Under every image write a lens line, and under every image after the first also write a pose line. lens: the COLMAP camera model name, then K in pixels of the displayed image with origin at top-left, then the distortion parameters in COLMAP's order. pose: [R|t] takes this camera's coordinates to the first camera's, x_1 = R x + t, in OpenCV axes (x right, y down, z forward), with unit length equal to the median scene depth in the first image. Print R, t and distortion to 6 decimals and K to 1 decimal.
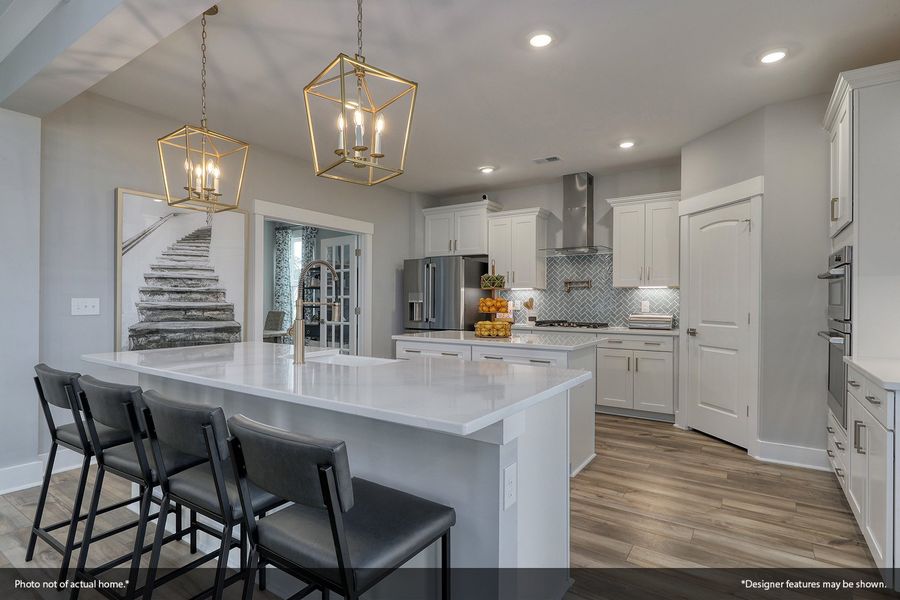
lens RADIAL K [[450.8, 0, 454.8], [0, 450.8, 312.7], [0, 0, 1]] dist [0.001182, 0.000029]
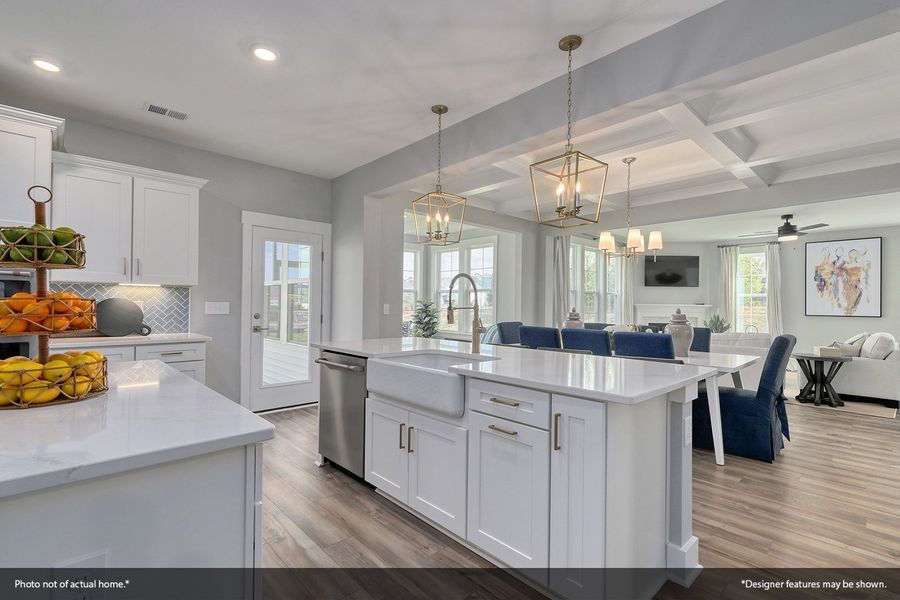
lens RADIAL K [[411.3, 0, 447.9], [0, 411.3, 301.9], [0, 0, 1]] dist [0.002182, 0.000054]
pose [[-0.972940, -0.013357, 0.230672, -0.251056], [-0.009324, 0.999784, 0.018566, -0.027616], [-0.230871, 0.015913, -0.972854, 1.007078]]
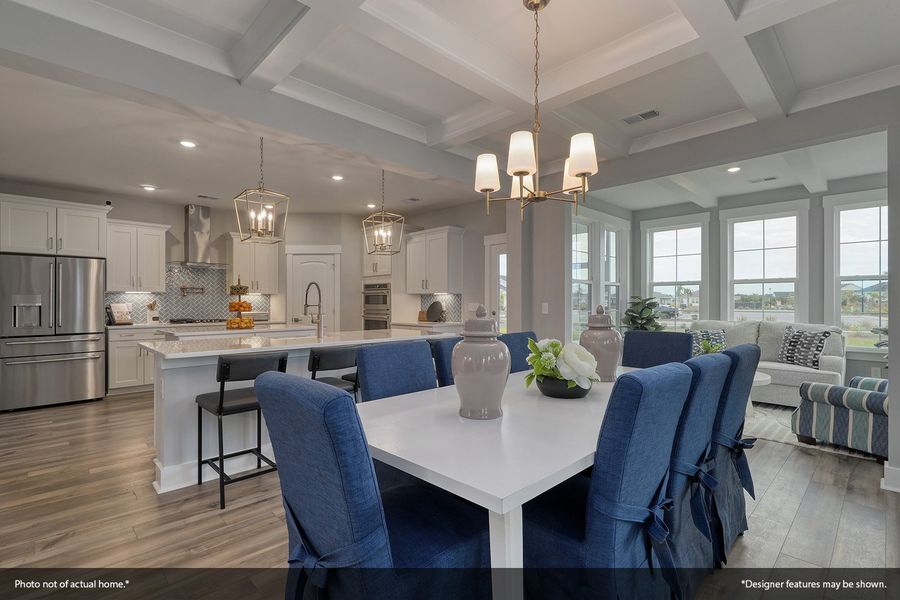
lens RADIAL K [[419.7, 0, 449.0], [0, 419.7, 301.2], [0, 0, 1]] dist [0.003367, -0.000062]
pose [[0.216667, -0.000647, 0.976245, -0.876716], [0.027070, 0.999619, -0.005346, -0.005979], [-0.975870, 0.027585, 0.216602, 0.042594]]
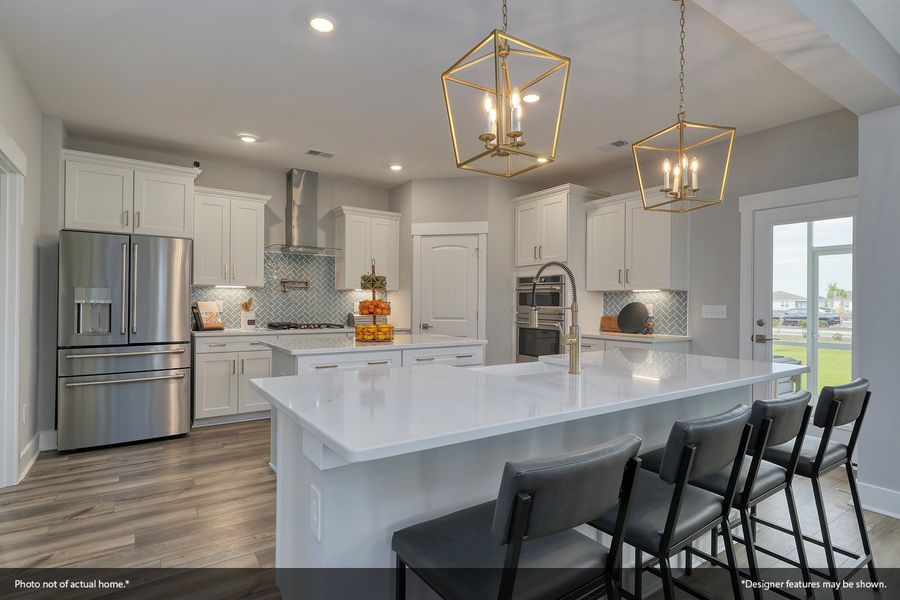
lens RADIAL K [[457.8, 0, 449.5], [0, 457.8, 301.6], [0, 0, 1]] dist [0.001423, 0.000103]
pose [[0.379670, 0.003051, 0.925117, -0.600973], [0.016951, 0.999804, -0.010254, -0.012711], [-0.924967, 0.019575, 0.379544, 0.394536]]
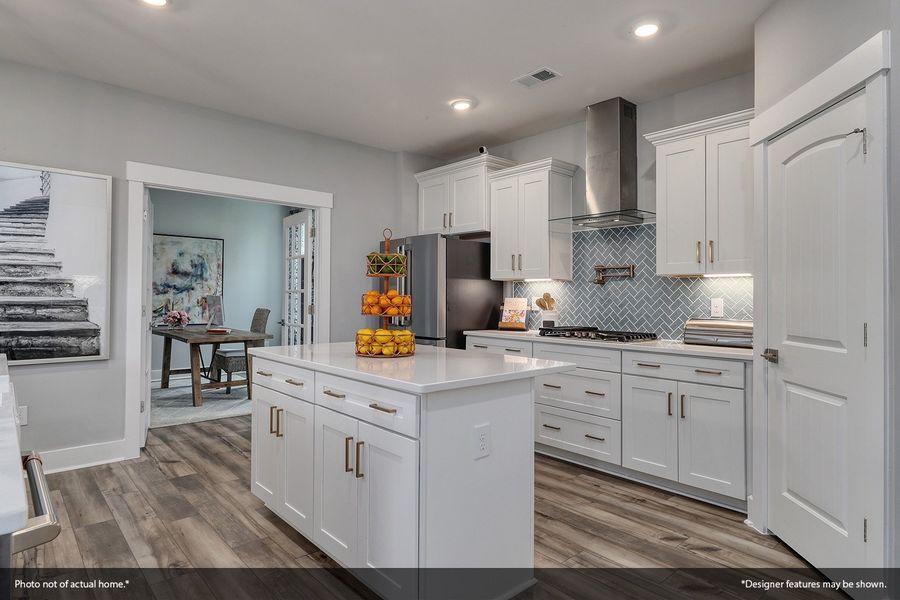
lens RADIAL K [[503.5, 0, 463.9], [0, 503.5, 297.7], [0, 0, 1]] dist [0.001470, -0.000278]
pose [[0.970927, 0.004592, -0.239330, 0.282118], [-0.011090, 0.999605, -0.025811, -0.006065], [0.239117, 0.027715, 0.970595, 0.291621]]
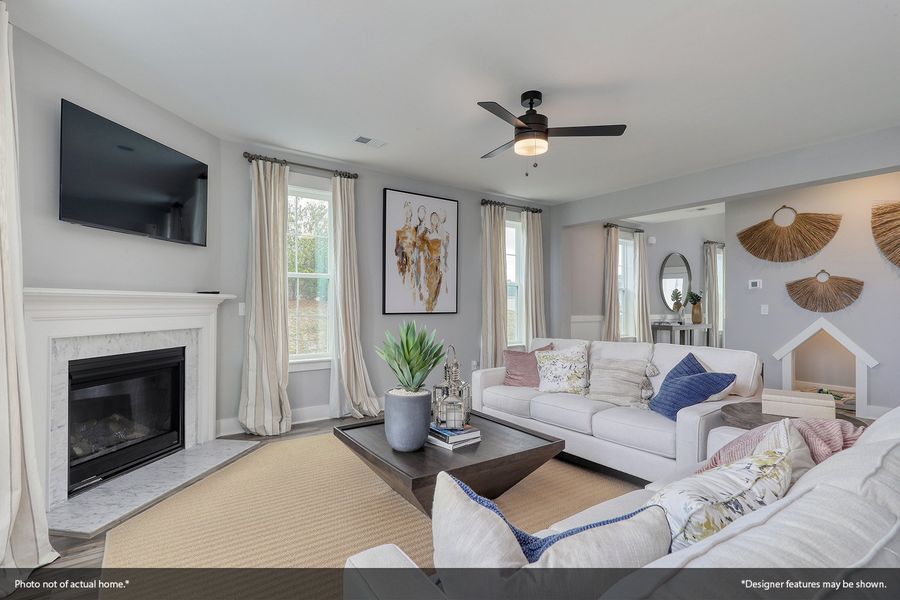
lens RADIAL K [[429.6, 0, 450.0], [0, 429.6, 300.0], [0, 0, 1]] dist [0.000008, -0.000977]
pose [[-0.352025, -0.012695, -0.935904, -0.397159], [-0.029649, 0.999557, -0.002406, 0.011519], [0.935521, 0.026902, -0.352246, -0.510390]]
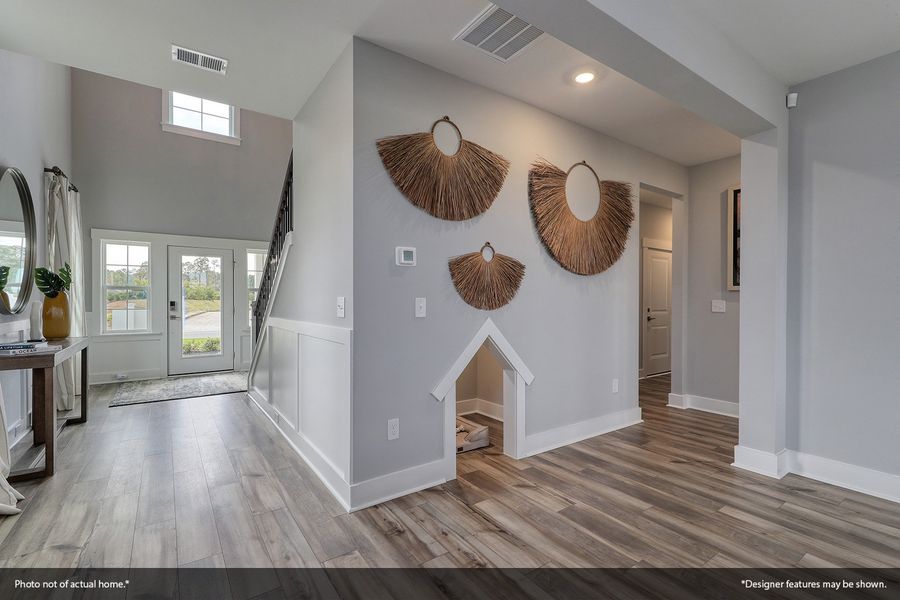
lens RADIAL K [[411.3, 0, 447.9], [0, 411.3, 301.9], [0, 0, 1]] dist [0.002182, 0.000054]
pose [[0.927611, 0.002679, -0.373539, -1.511205], [-0.011752, 0.999689, -0.022014, 0.013653], [0.373364, 0.024810, 0.927353, -0.631170]]
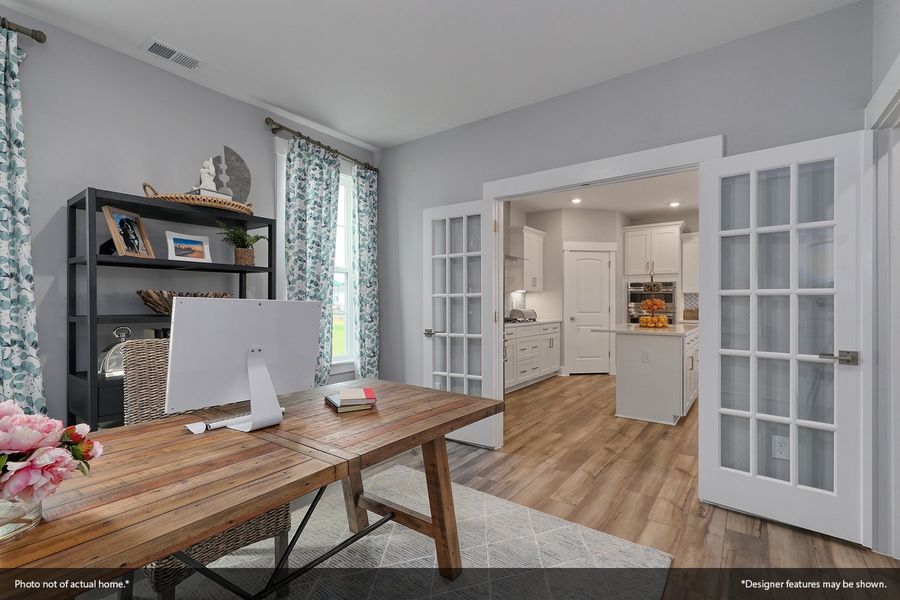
lens RADIAL K [[411.3, 0, 447.9], [0, 411.3, 301.9], [0, 0, 1]] dist [0.002182, 0.000054]
pose [[0.055039, -0.006324, 0.998464, -0.981927], [0.023373, 0.999714, 0.005044, -0.037426], [-0.998211, 0.023060, 0.055171, 1.259117]]
